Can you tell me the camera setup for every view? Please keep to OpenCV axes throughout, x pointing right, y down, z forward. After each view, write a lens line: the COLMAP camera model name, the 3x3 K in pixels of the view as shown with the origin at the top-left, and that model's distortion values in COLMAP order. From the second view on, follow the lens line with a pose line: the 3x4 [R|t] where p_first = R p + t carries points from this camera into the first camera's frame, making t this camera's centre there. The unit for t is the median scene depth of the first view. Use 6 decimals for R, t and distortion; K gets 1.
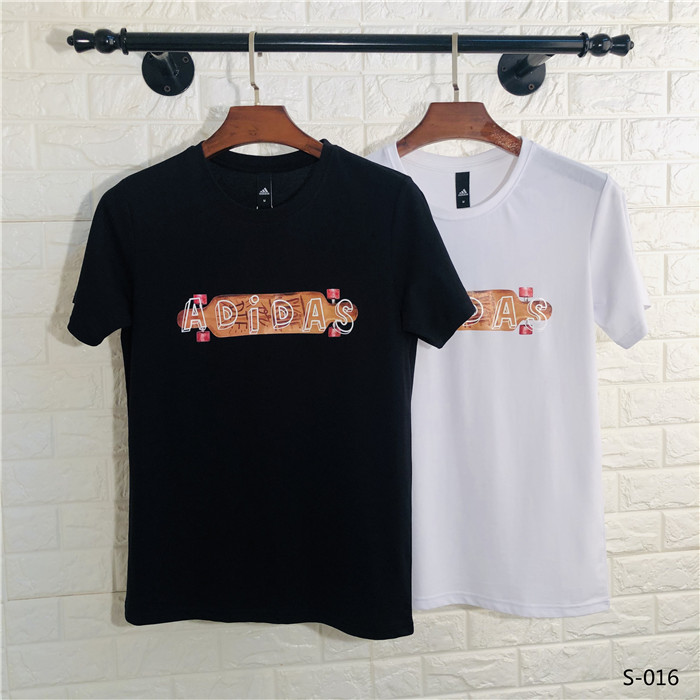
lens RADIAL K [[793.6, 0, 341.0], [0, 793.6, 343.0], [0, 0, 1]] dist [0.047984, 0.000000]
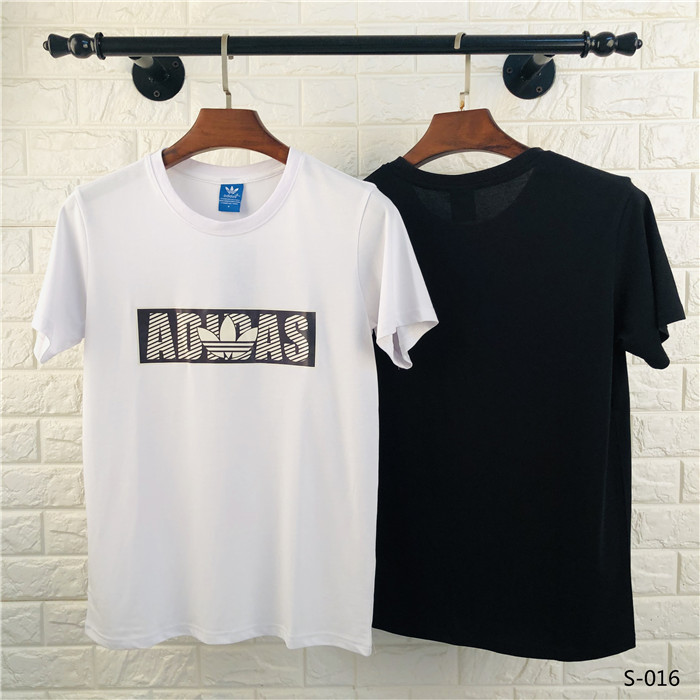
lens RADIAL K [[793.6, 0, 343.6], [0, 793.6, 347.9], [0, 0, 1]] dist [0.047984, 0.000000]
pose [[0.993148, 0.030951, -0.112688, 0.120360], [-0.031036, 0.999518, 0.001000, -0.011982], [0.112665, 0.002505, 0.993630, 0.043196]]
